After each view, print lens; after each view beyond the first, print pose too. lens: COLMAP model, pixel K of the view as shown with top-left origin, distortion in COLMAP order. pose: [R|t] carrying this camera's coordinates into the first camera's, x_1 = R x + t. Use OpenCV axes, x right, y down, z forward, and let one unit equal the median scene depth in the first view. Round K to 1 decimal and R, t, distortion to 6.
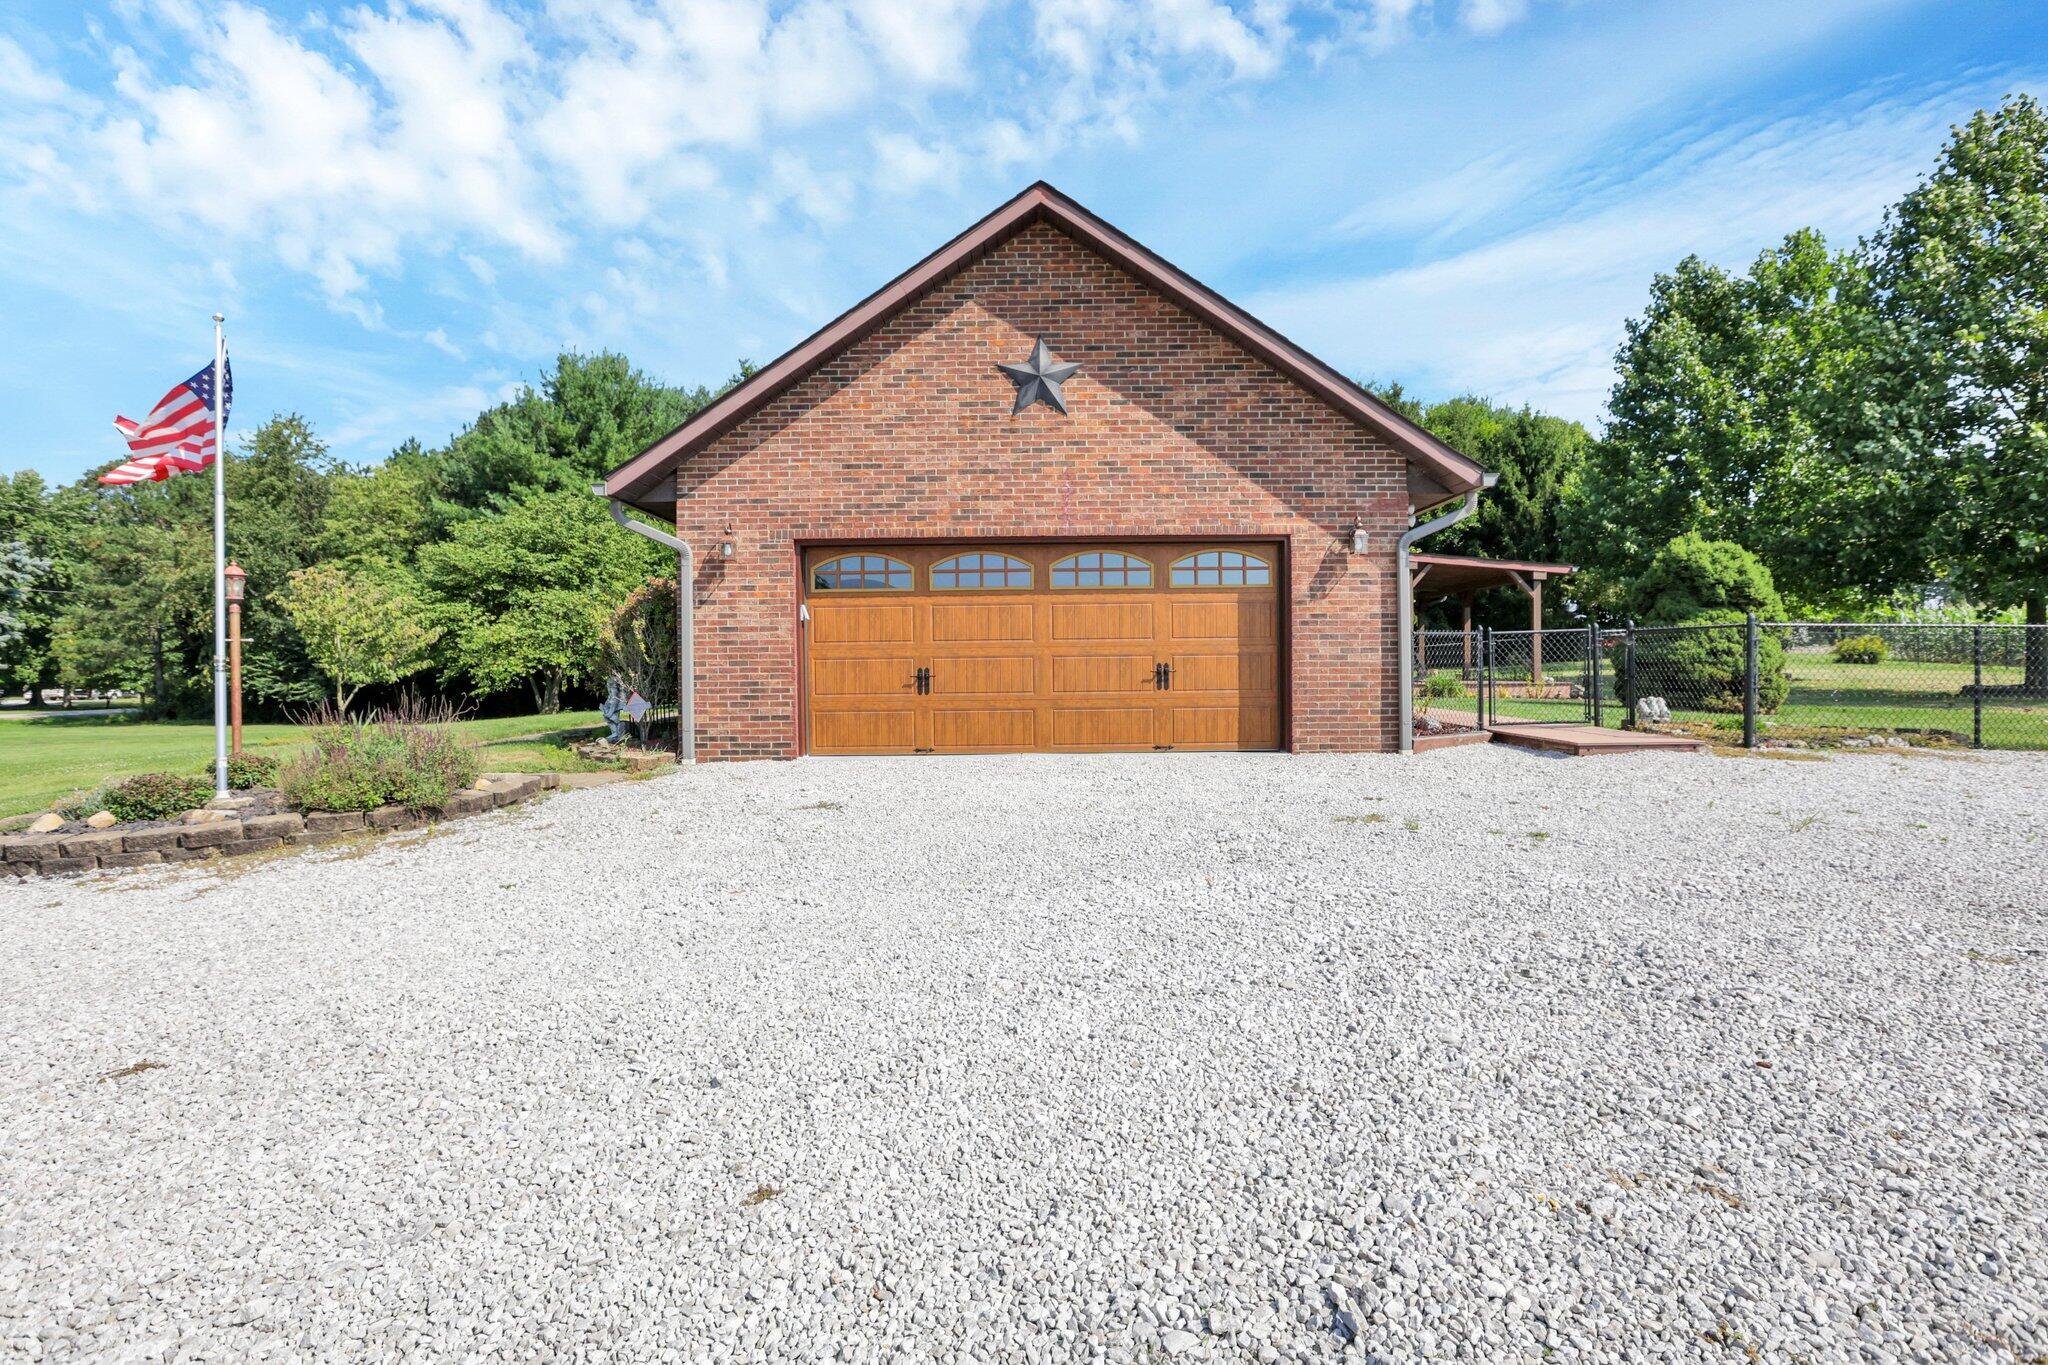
lens RADIAL K [[959.8, 0, 1038.0], [0, 959.8, 664.0], [0, 0, 1]] dist [-0.017597, 0.000462]
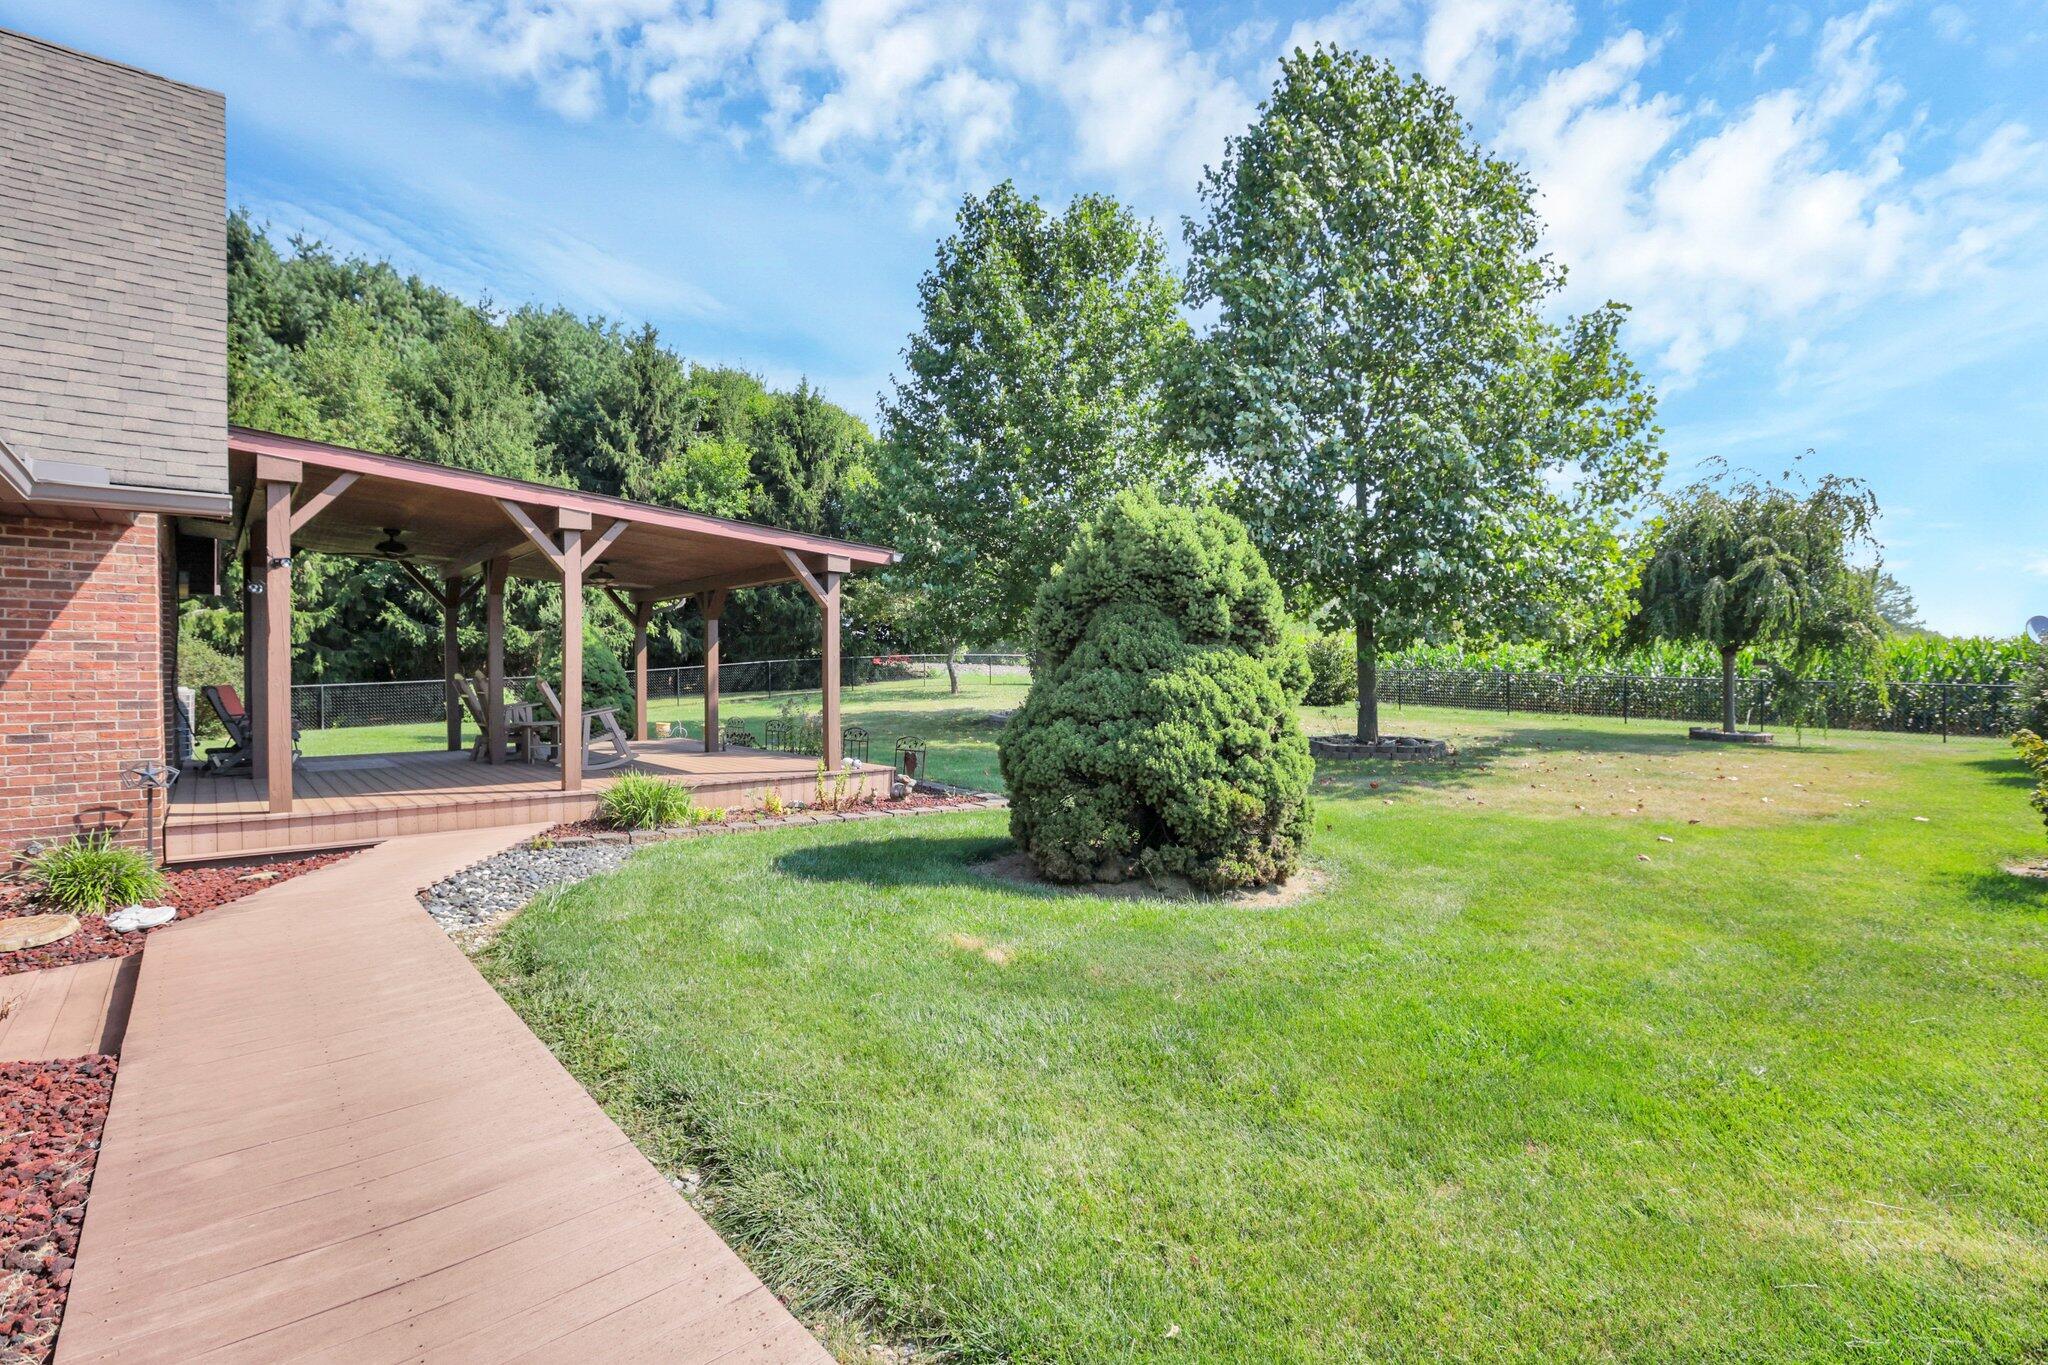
lens RADIAL K [[959.8, 0, 1038.0], [0, 959.8, 664.0], [0, 0, 1]] dist [-0.017597, 0.000462]
pose [[0.752660, 0.004890, 0.658391, 0.201352], [-0.002836, 0.999987, -0.004185, -0.027679], [-0.658403, 0.001283, 0.752664, 0.409721]]
